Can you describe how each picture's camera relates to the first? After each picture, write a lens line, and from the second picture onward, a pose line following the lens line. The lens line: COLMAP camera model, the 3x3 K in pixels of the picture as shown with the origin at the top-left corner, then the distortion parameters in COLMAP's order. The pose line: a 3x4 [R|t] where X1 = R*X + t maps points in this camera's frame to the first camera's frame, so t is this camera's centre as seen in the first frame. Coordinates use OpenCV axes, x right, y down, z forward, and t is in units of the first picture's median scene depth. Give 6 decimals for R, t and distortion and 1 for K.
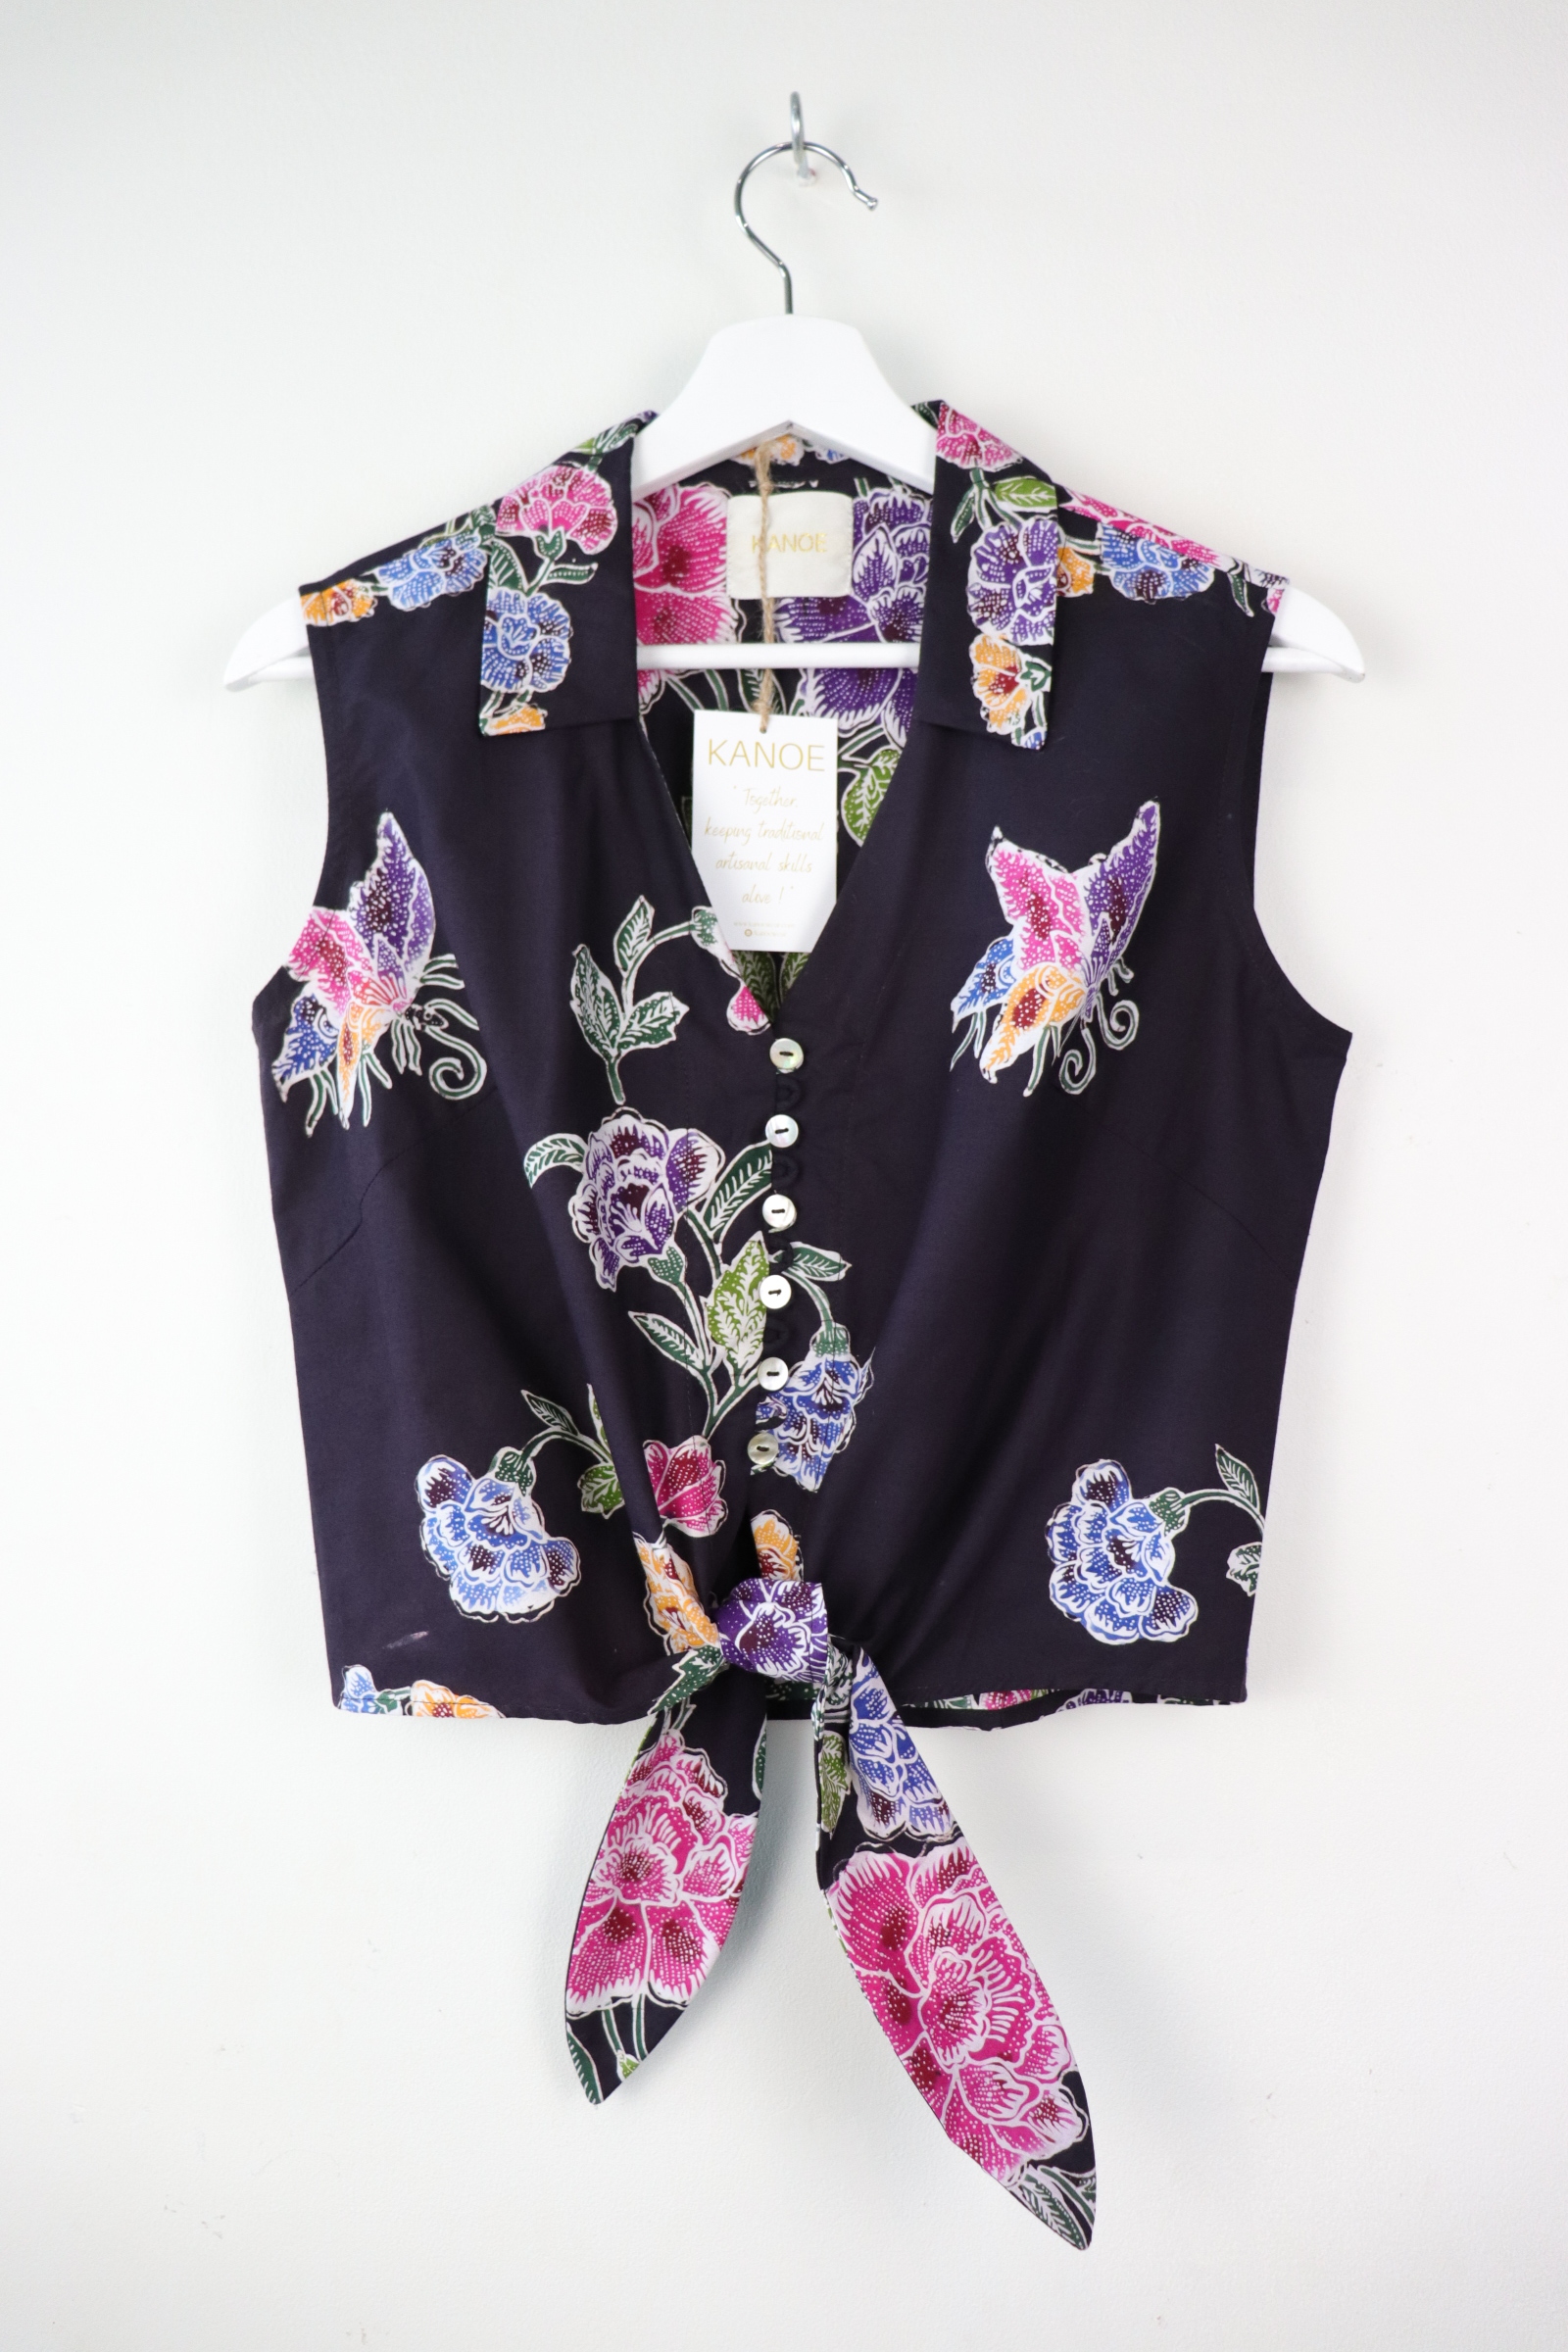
lens RADIAL K [[1847.7, 0, 784.0], [0, 1847.7, 1176.0], [0, 0, 1]] dist [-0.209595, 0.162046]
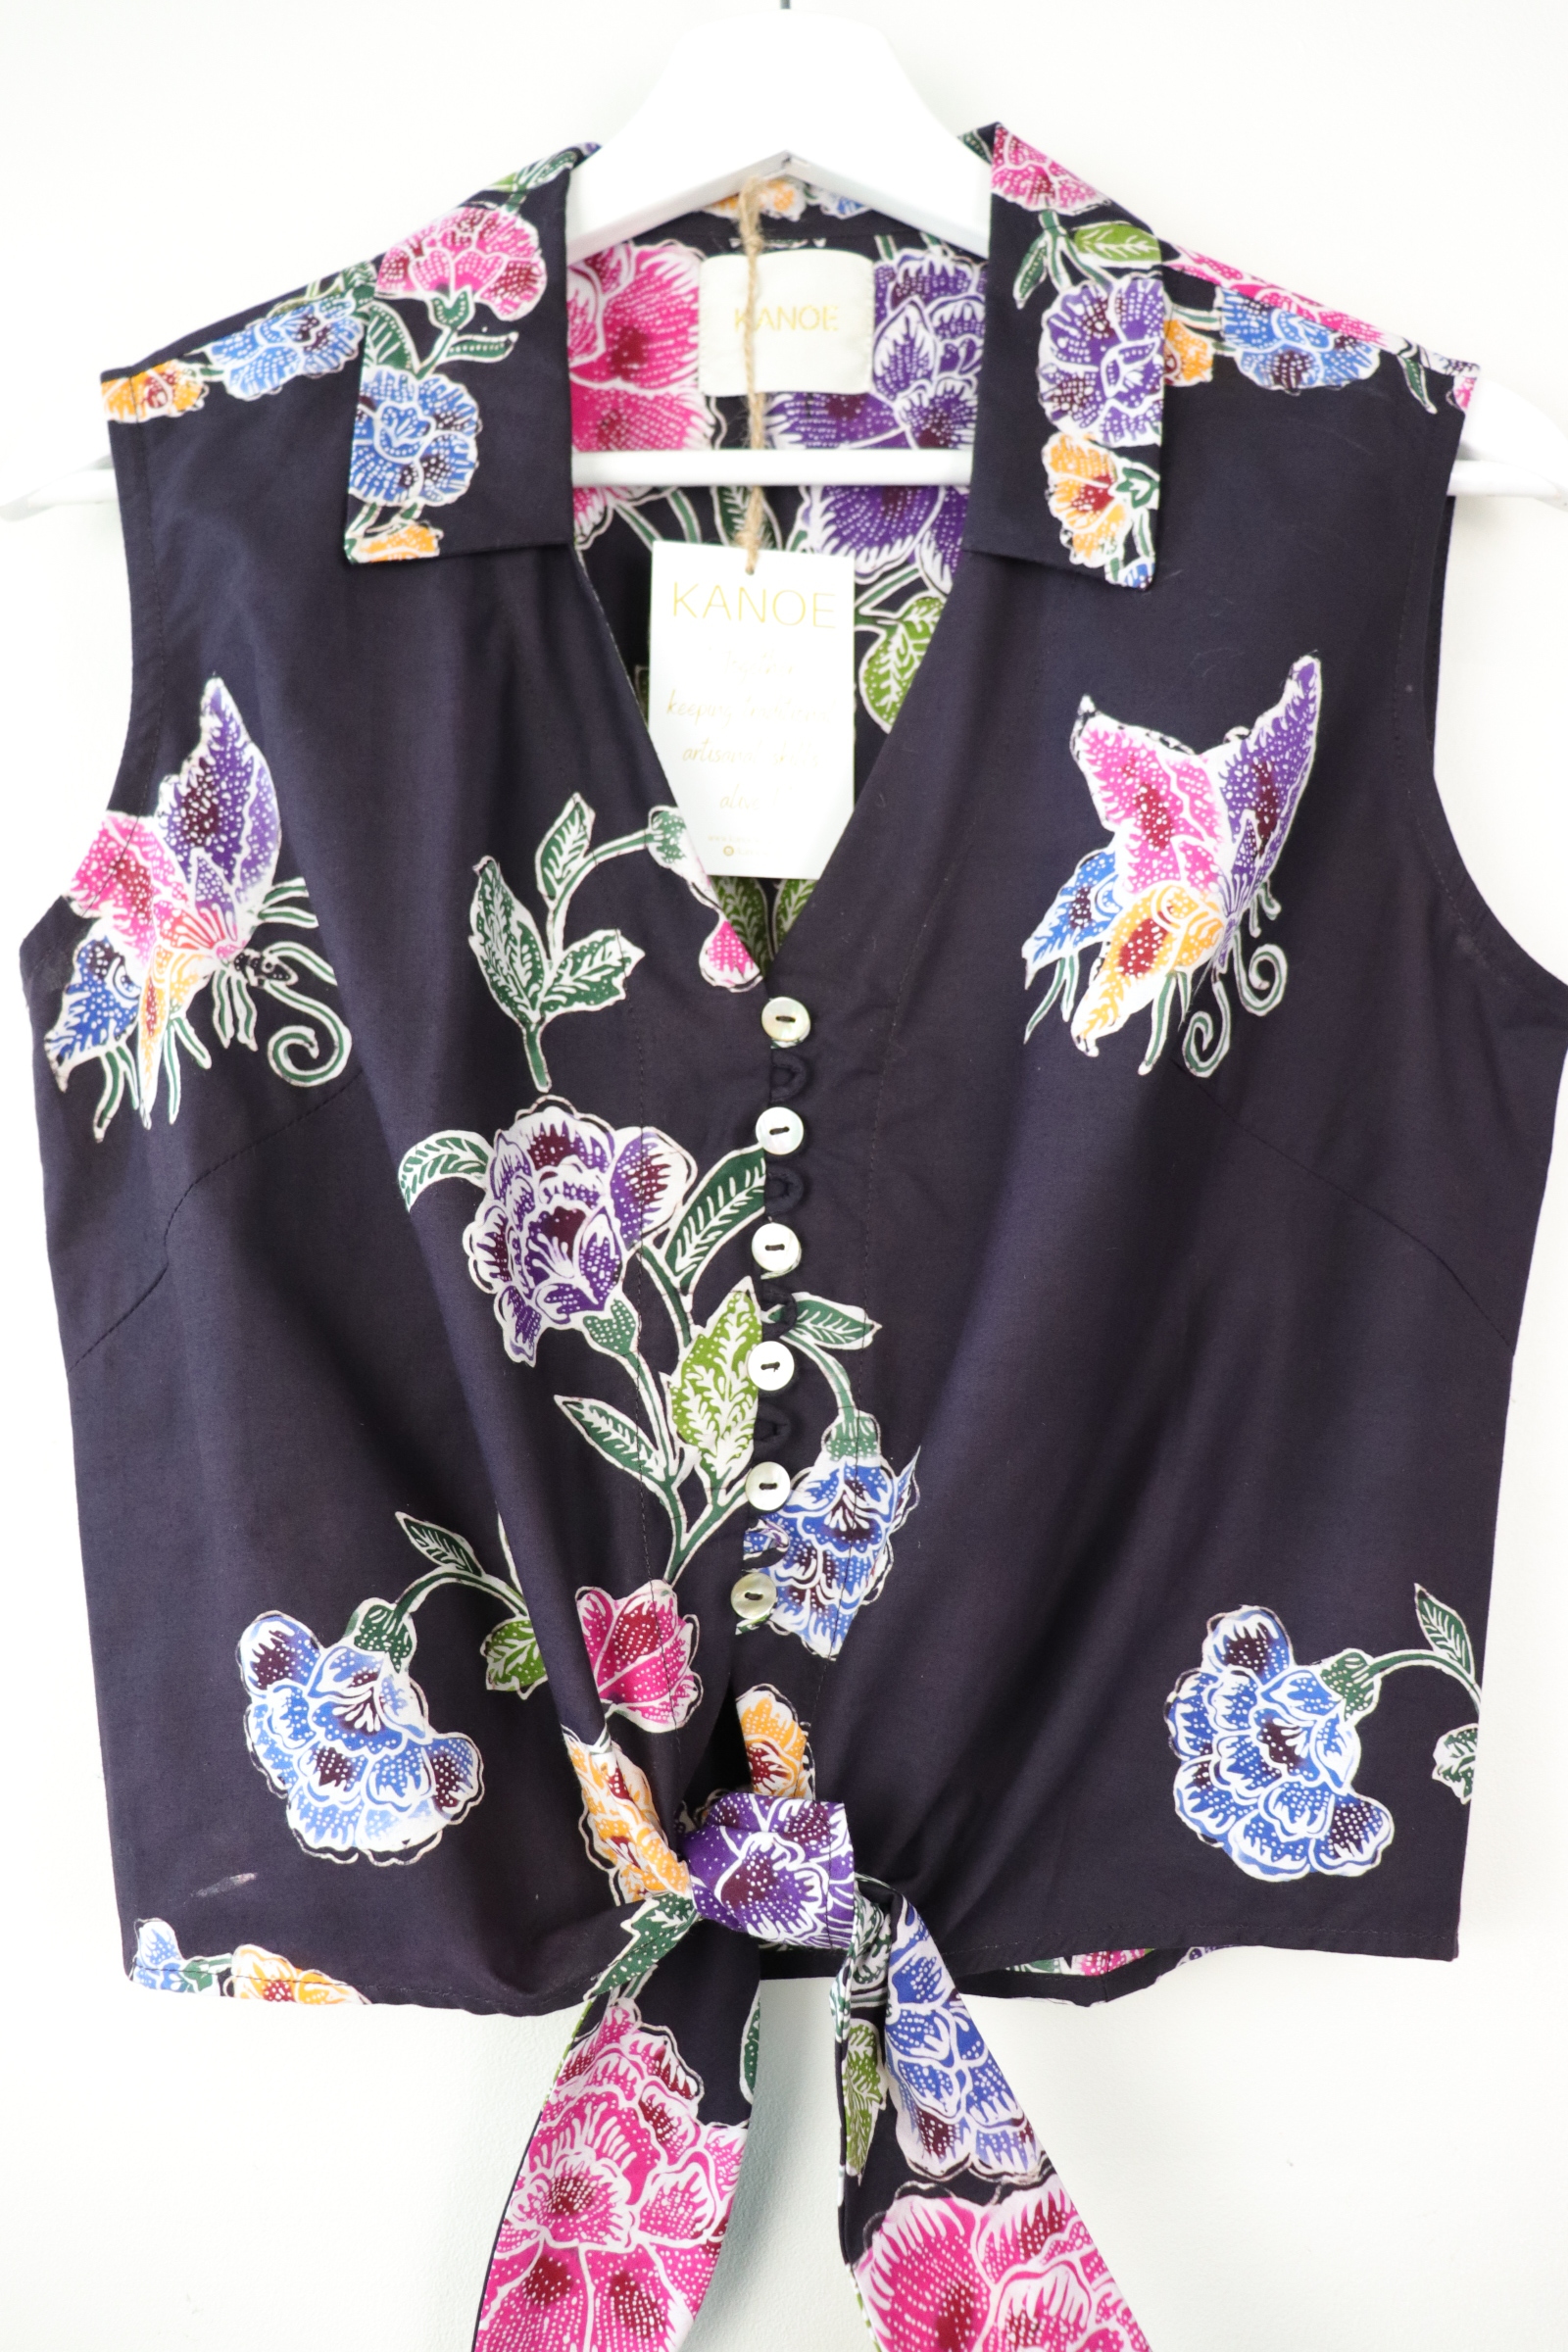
lens RADIAL K [[1847.7, 0, 784.0], [0, 1847.7, 1176.0], [0, 0, 1]] dist [-0.209595, 0.162046]
pose [[0.999825, -0.001939, 0.018634, -0.012406], [0.002529, 0.999493, -0.031736, 0.014286], [-0.018563, 0.031777, 0.999323, 0.316337]]
